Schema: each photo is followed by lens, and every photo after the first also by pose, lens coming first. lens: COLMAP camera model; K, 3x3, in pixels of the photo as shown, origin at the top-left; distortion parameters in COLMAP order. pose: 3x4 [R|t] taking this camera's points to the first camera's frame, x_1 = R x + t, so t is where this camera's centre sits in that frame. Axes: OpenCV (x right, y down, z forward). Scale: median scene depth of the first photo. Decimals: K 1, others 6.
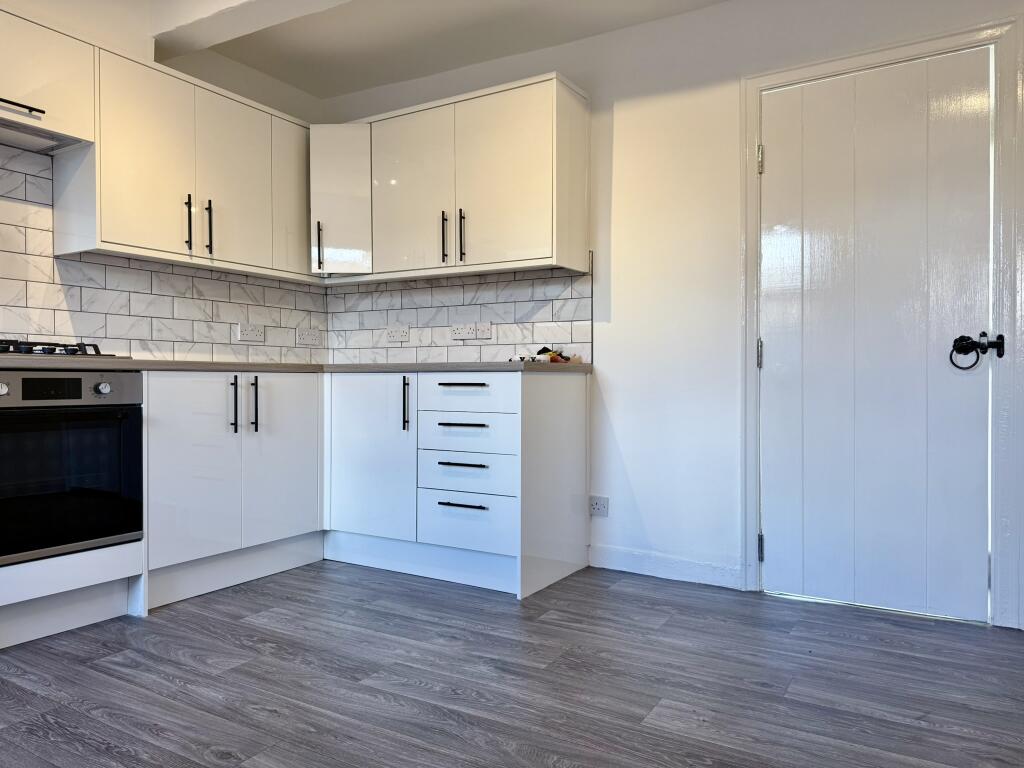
lens RADIAL K [[731.4, 0, 512.0], [0, 731.4, 384.0], [0, 0, 1]] dist [0.114043, -0.119709]
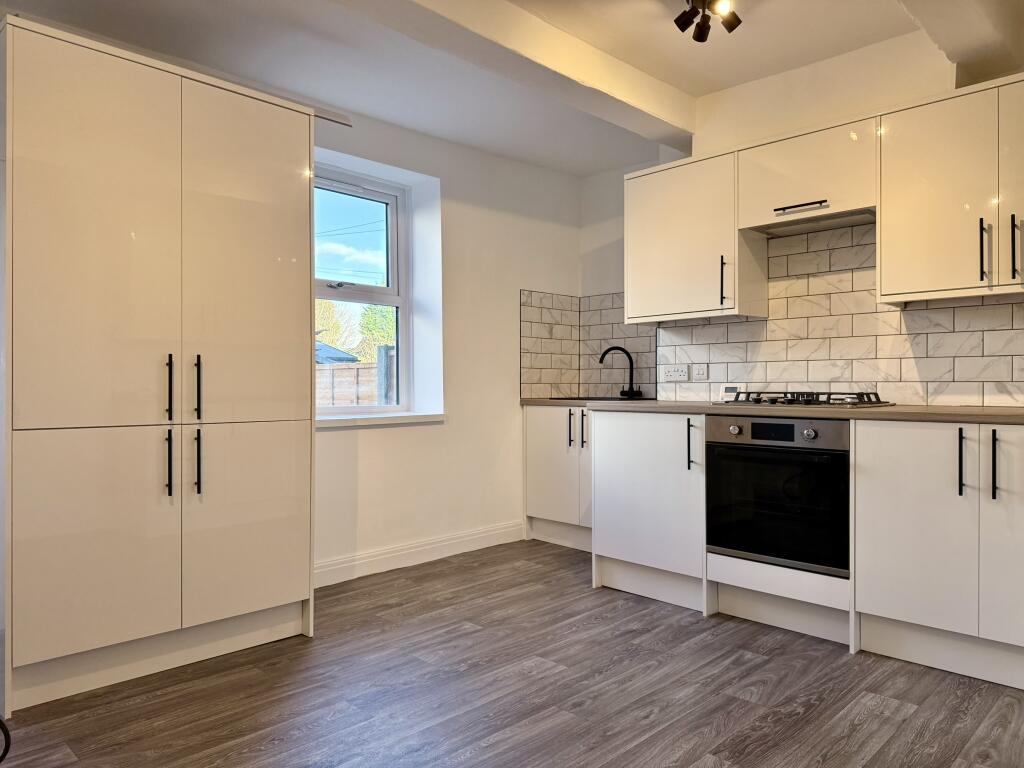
lens RADIAL K [[731.4, 0, 512.0], [0, 731.4, 384.0], [0, 0, 1]] dist [0.114043, -0.119709]
pose [[-0.233789, -0.002691, -0.972284, 0.559667], [-0.003313, 0.999993, -0.001971, -0.055641], [0.972282, 0.002760, -0.233796, 0.678324]]
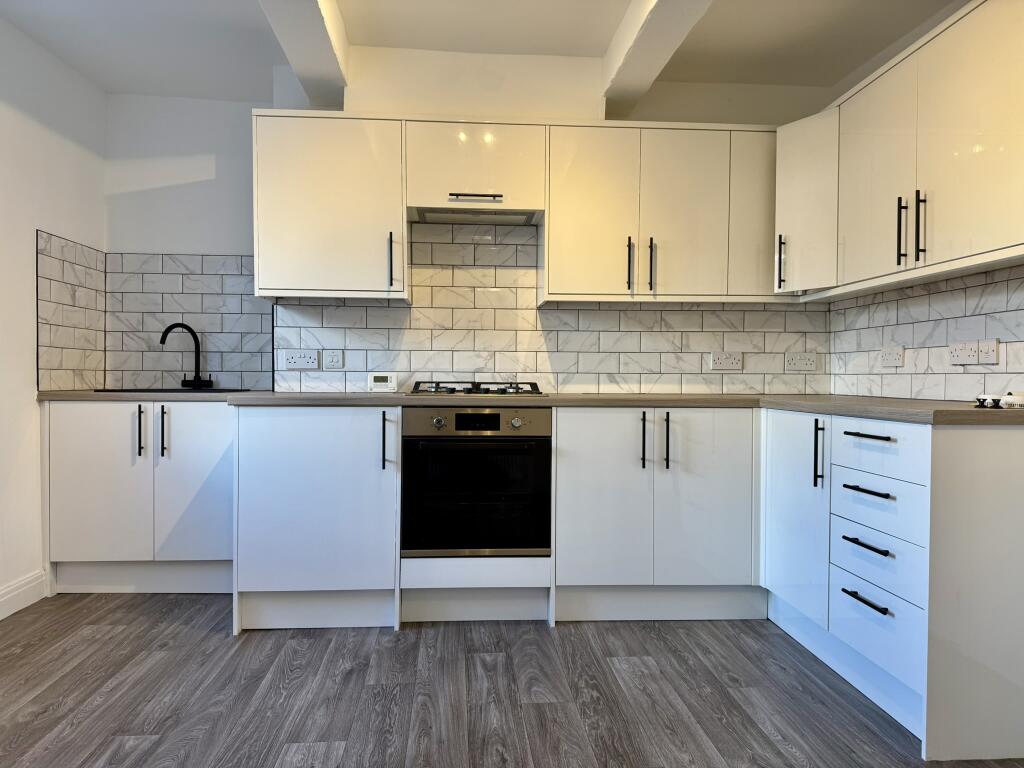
lens RADIAL K [[731.4, 0, 512.0], [0, 731.4, 384.0], [0, 0, 1]] dist [0.114043, -0.119709]
pose [[0.583305, 0.008772, -0.812206, 0.321226], [-0.009676, 0.999946, 0.003850, -0.048914], [0.812196, 0.005613, 0.583358, 0.263689]]
